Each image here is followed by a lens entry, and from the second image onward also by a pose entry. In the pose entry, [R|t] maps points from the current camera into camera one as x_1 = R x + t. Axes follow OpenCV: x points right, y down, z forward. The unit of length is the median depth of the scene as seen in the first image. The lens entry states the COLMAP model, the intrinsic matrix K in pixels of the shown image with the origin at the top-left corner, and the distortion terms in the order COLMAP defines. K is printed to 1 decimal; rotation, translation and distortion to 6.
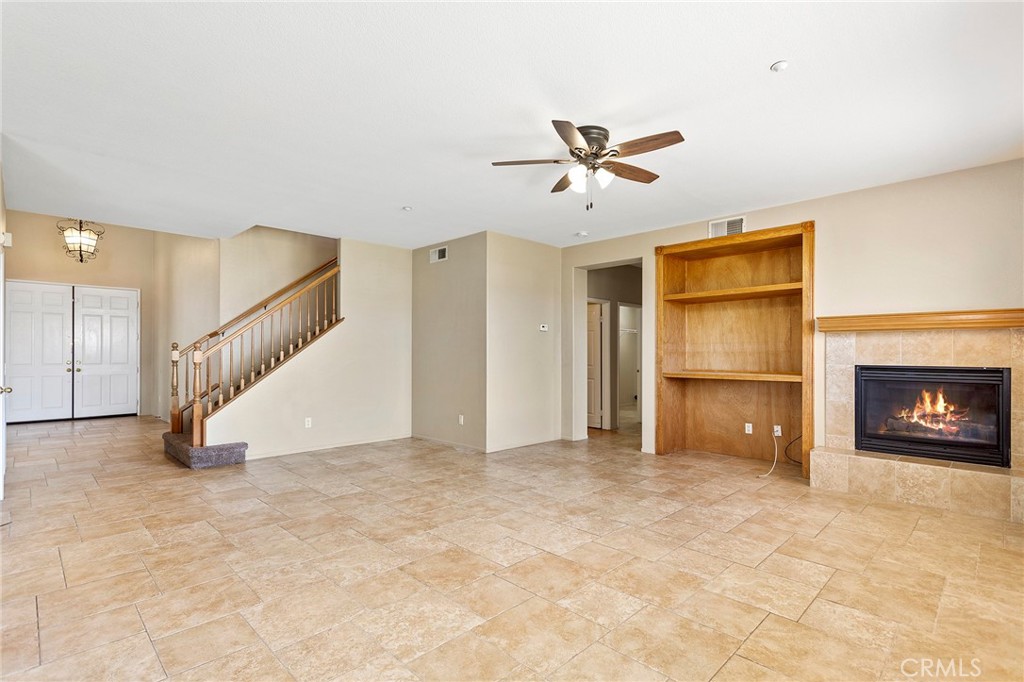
lens RADIAL K [[483.8, 0, 514.2], [0, 483.8, 348.7], [0, 0, 1]] dist [0.002552, 0.000700]
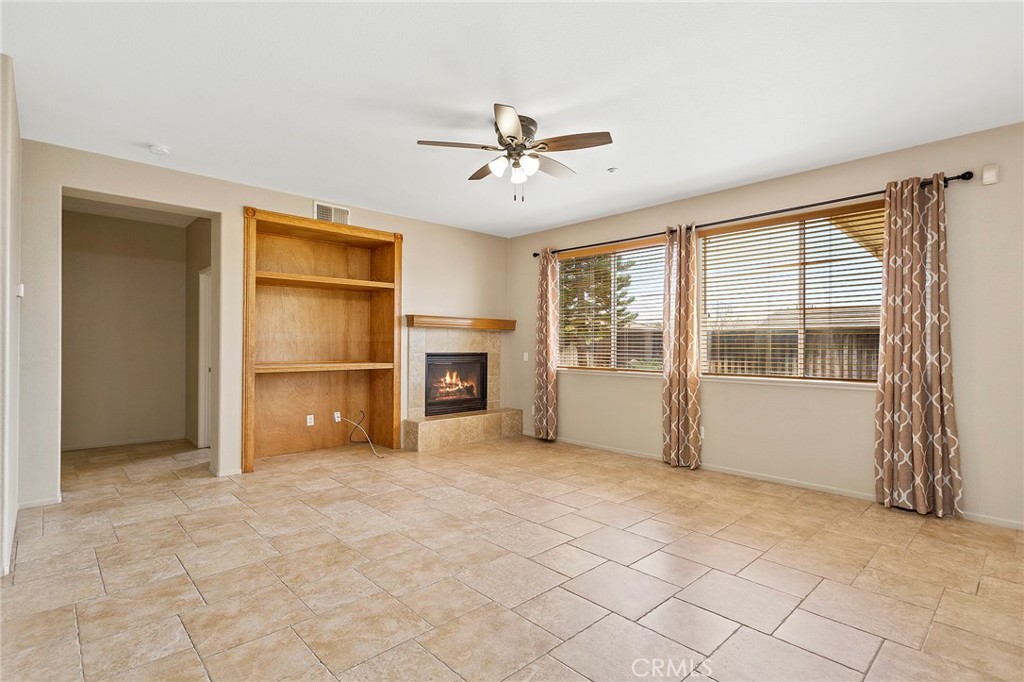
lens RADIAL K [[493.7, 0, 512.0], [0, 493.7, 341.0], [0, 0, 1]] dist [0.000103, 0.000404]
pose [[0.036938, 0.006081, 0.999299, -0.628345], [-0.014301, 0.999882, -0.005556, 0.005447], [-0.999215, -0.014086, 0.037021, 0.704801]]
